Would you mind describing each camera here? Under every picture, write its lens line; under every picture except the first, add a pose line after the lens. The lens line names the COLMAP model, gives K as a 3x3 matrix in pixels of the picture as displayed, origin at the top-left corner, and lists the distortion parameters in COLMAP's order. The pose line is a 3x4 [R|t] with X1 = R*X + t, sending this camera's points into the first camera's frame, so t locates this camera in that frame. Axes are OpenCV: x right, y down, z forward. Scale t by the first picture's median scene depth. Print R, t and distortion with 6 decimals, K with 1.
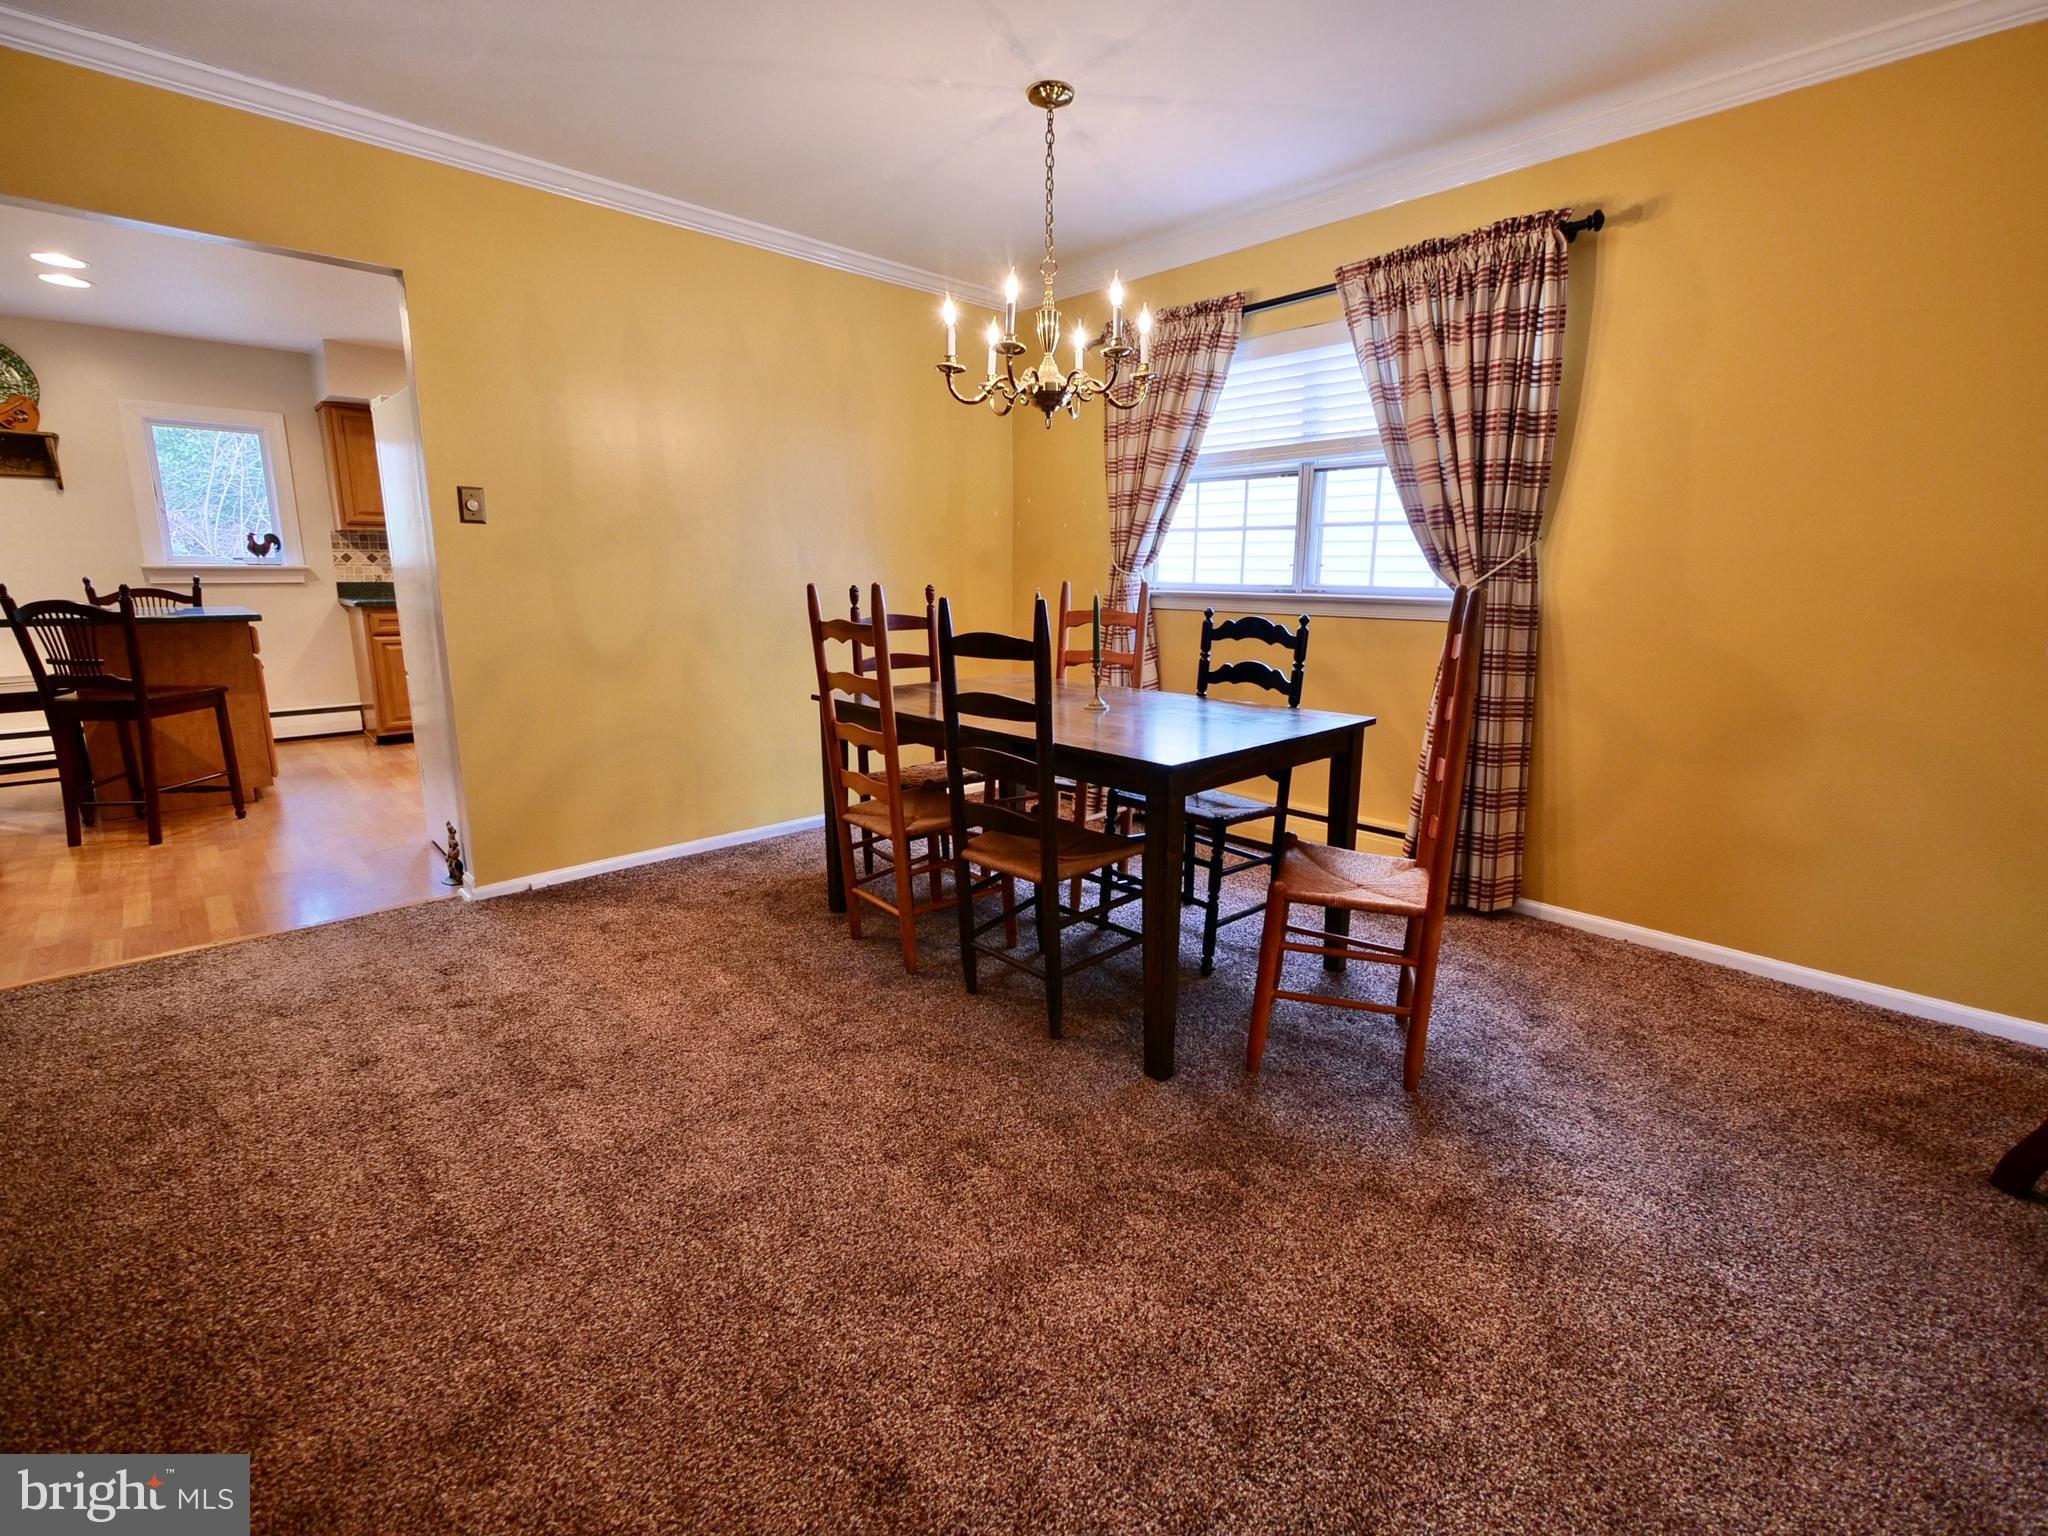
lens RADIAL K [[904.0, 0, 1043.5], [0, 904.0, 744.1], [0, 0, 1]] dist [-0.006577, 0.000651]
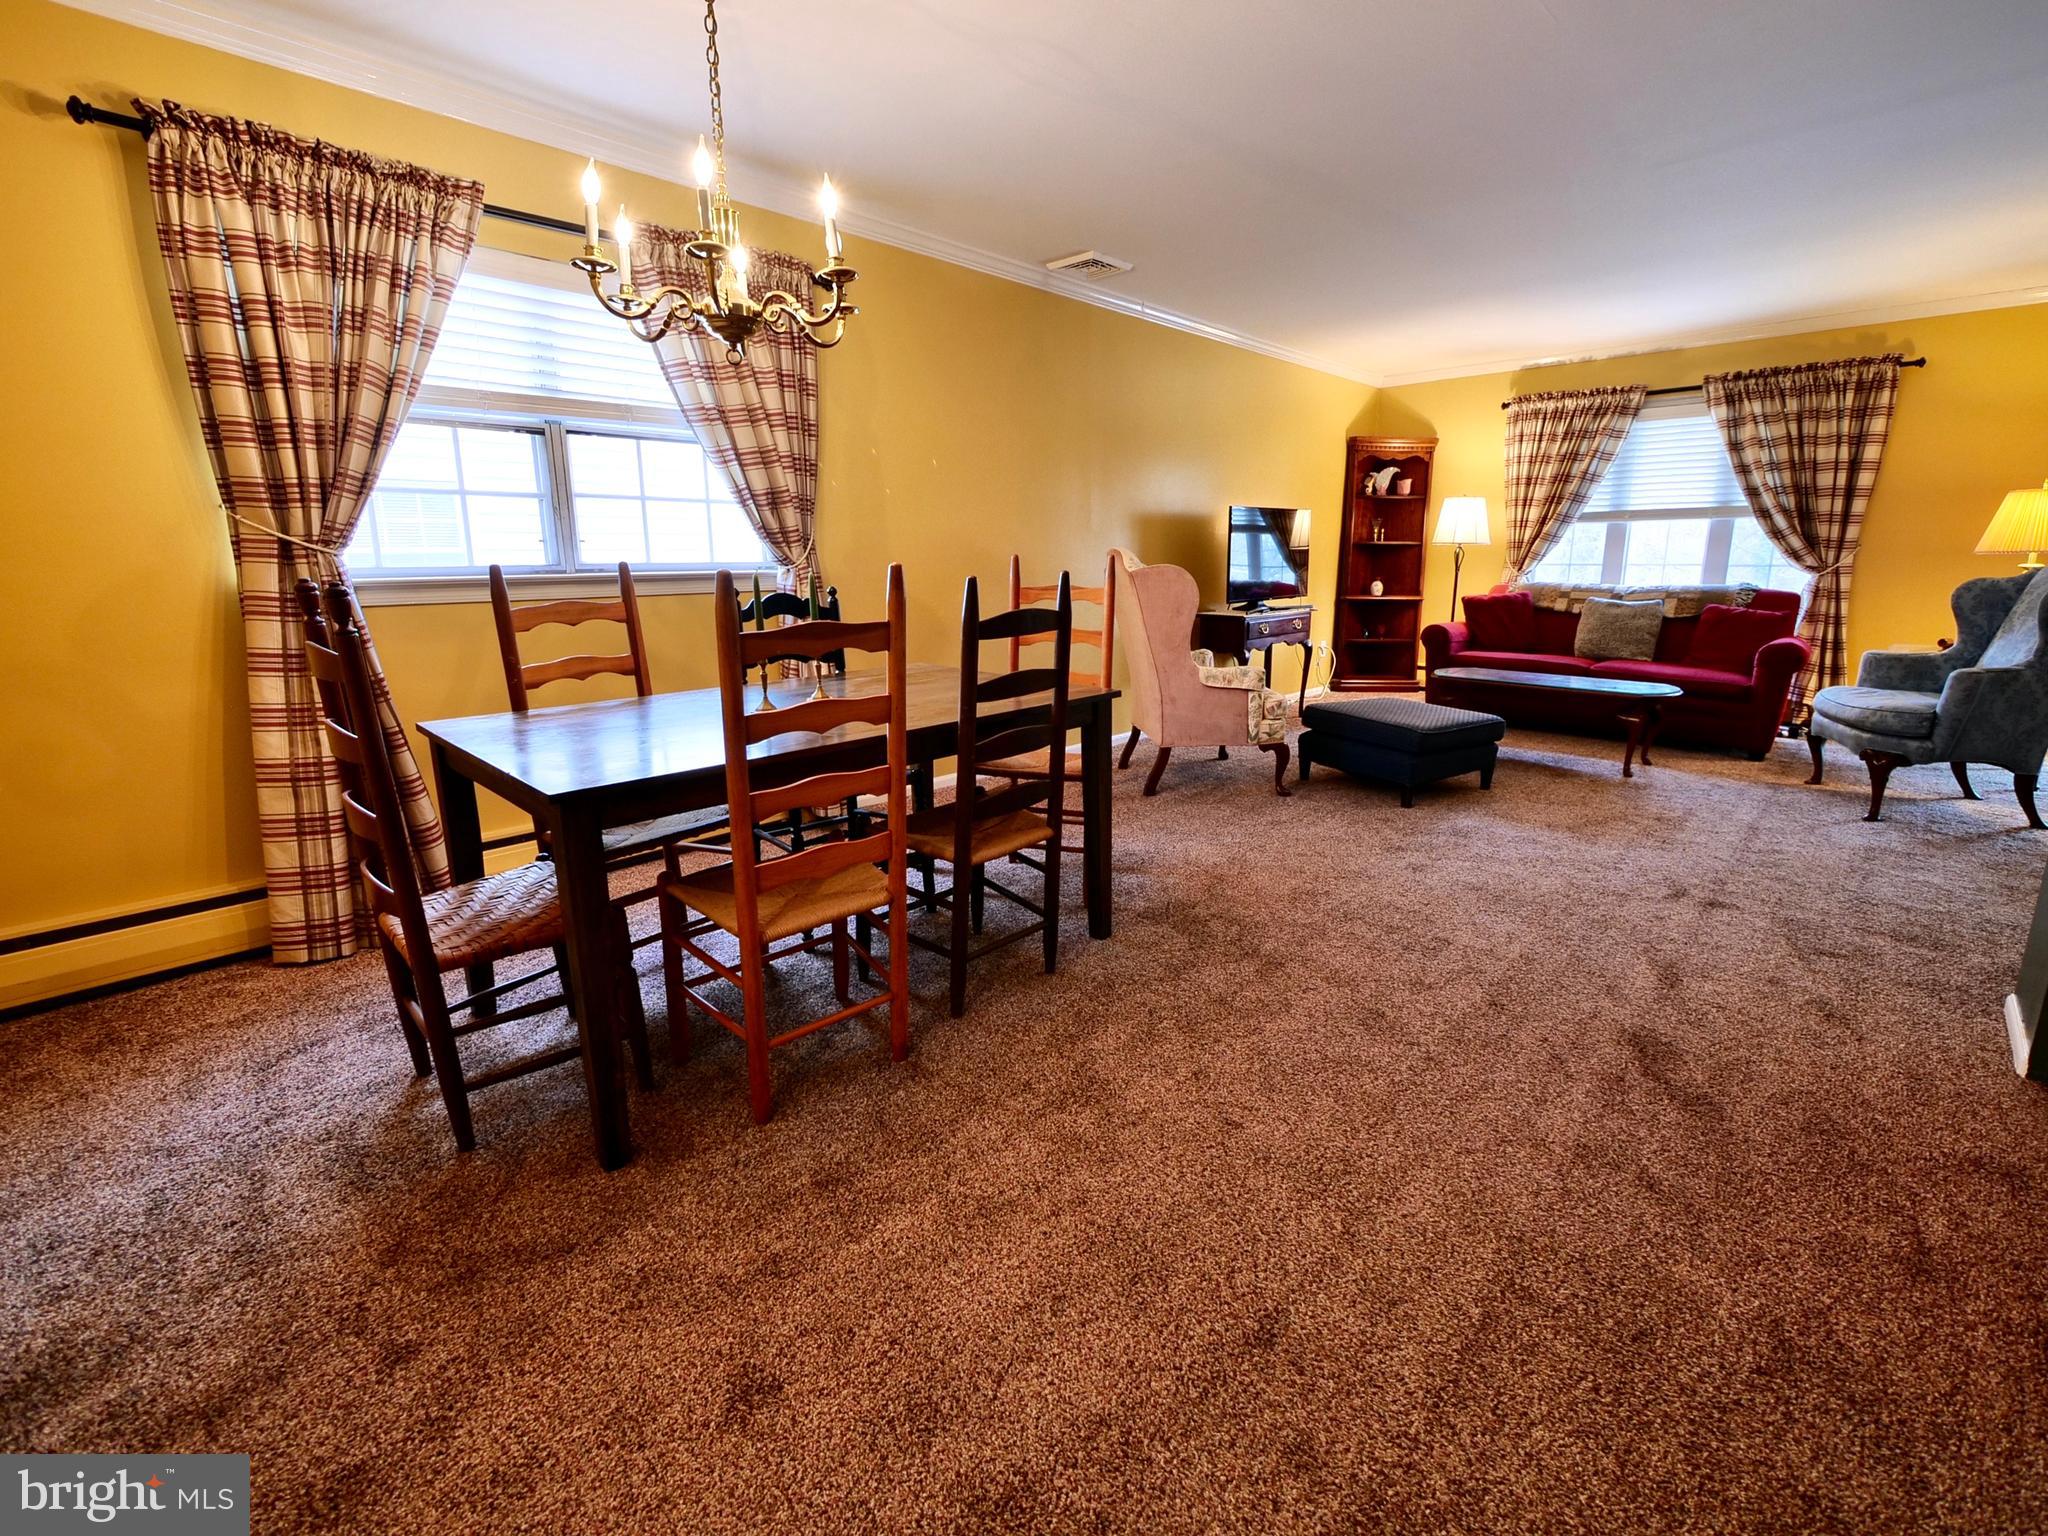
lens RADIAL K [[904.0, 0, 1043.5], [0, 904.0, 744.1], [0, 0, 1]] dist [-0.006577, 0.000651]
pose [[-0.045606, -0.216048, 0.975317, -0.765922], [0.191213, 0.956392, 0.220797, -0.142537], [-0.980488, 0.196563, -0.002306, 0.733166]]
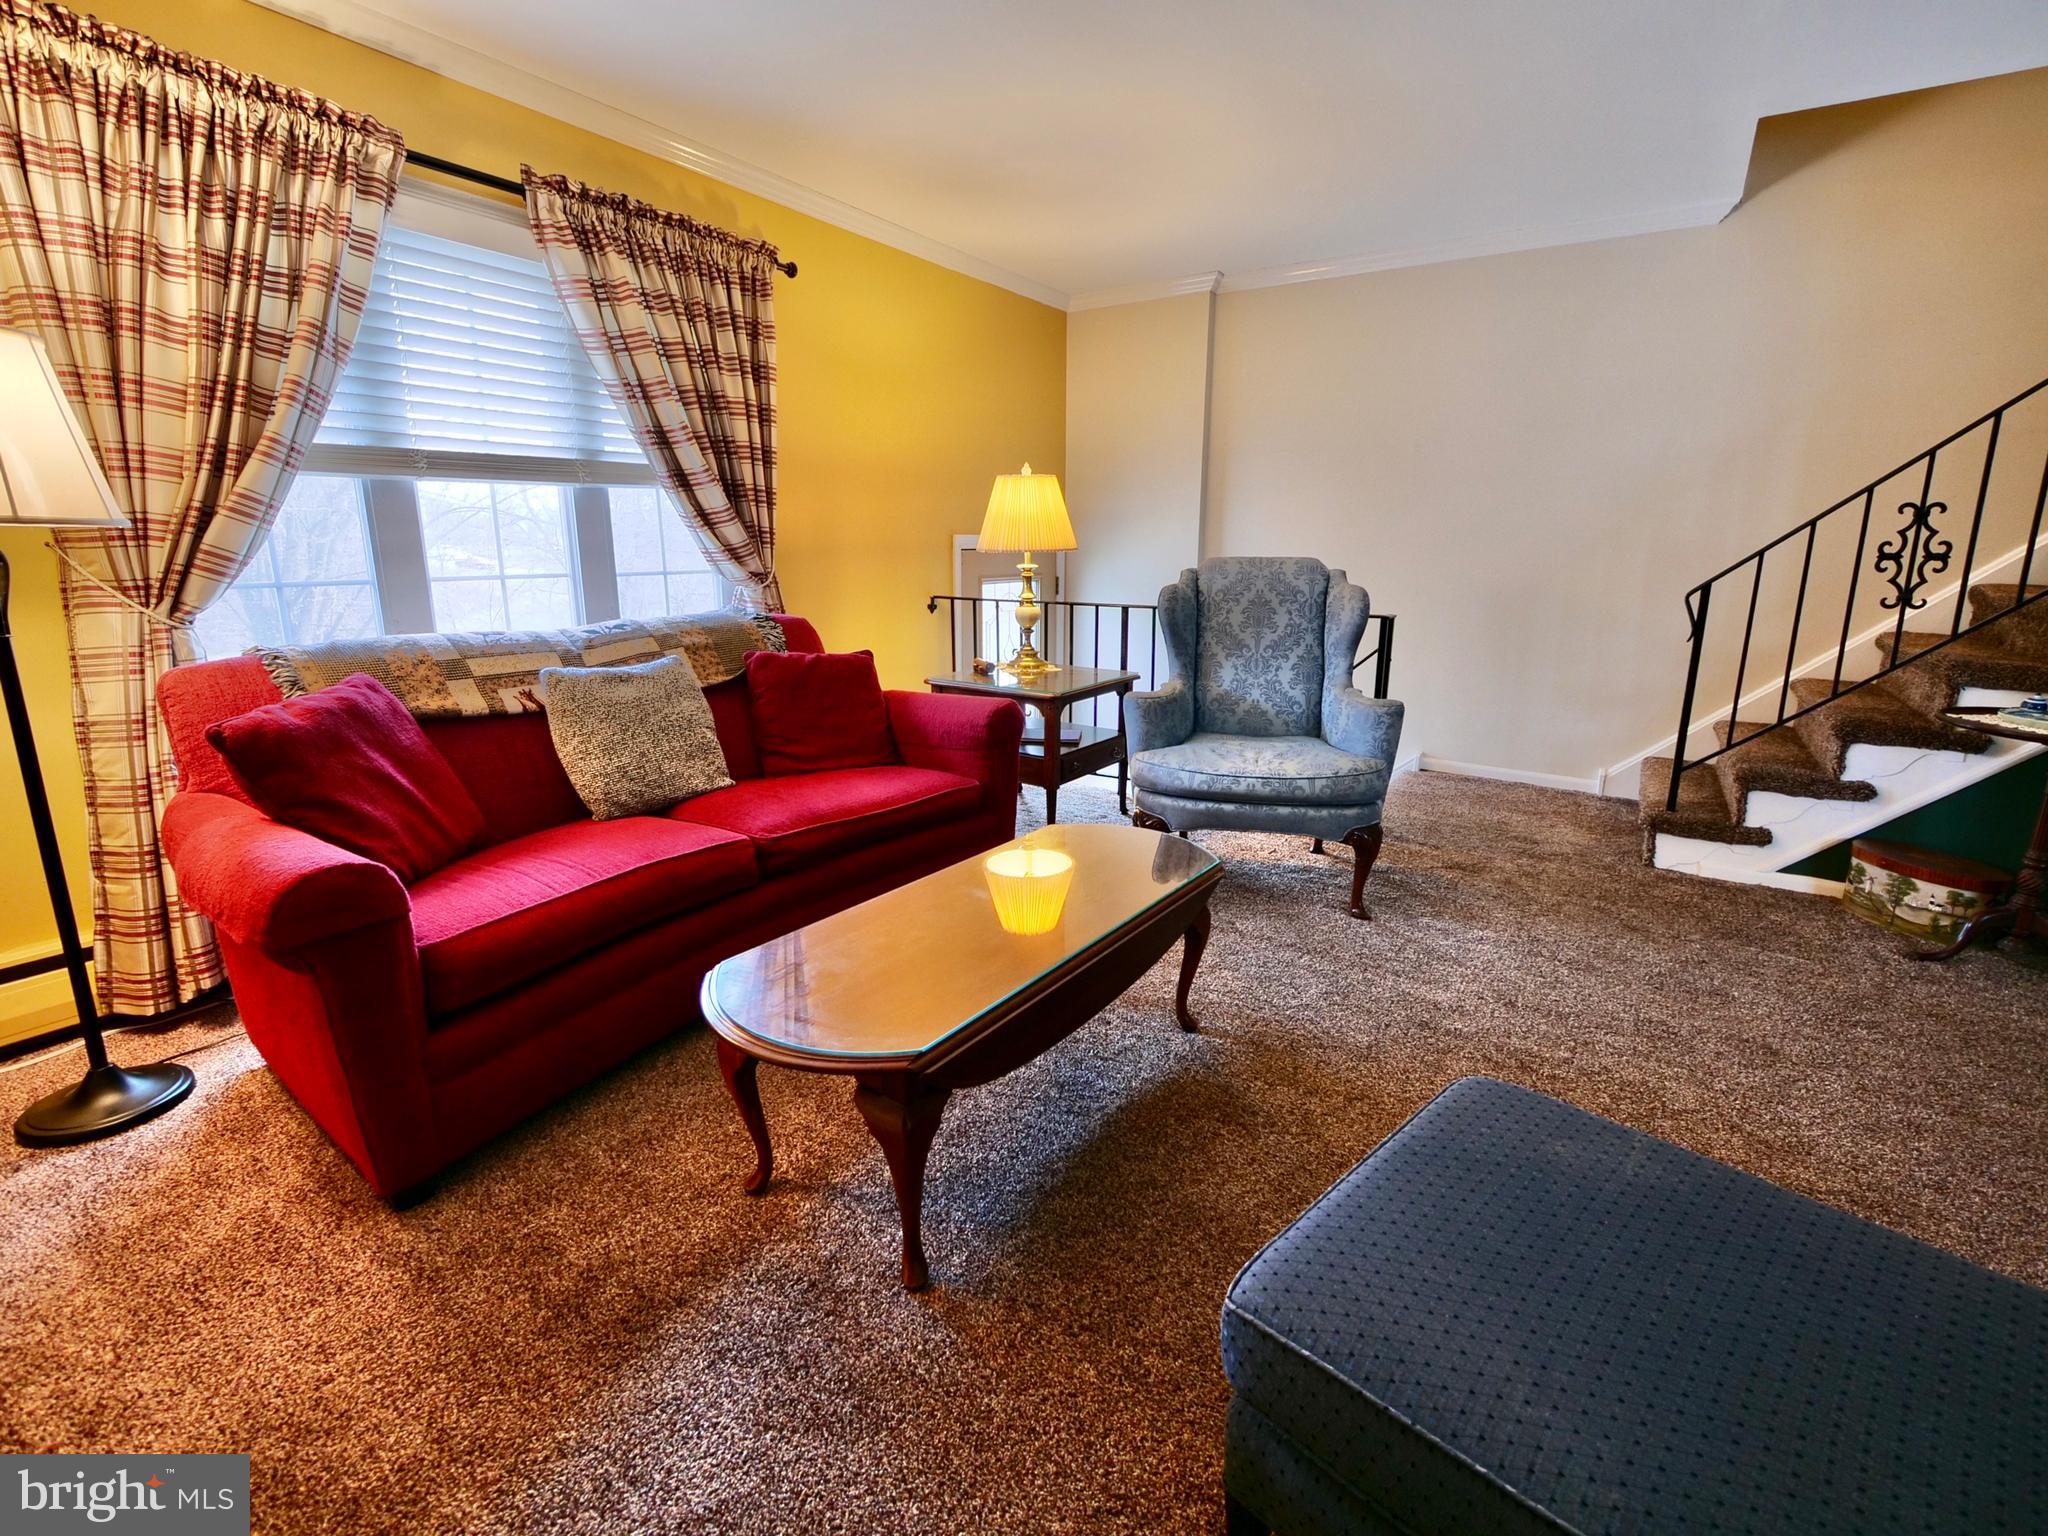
lens RADIAL K [[904.0, 0, 1043.5], [0, 904.0, 744.1], [0, 0, 1]] dist [-0.006577, 0.000651]
pose [[-0.974865, 0.035785, -0.219903, 0.954779], [-0.054620, 0.918510, 0.391607, -0.051780], [0.215997, 0.393775, -0.893469, 0.298777]]
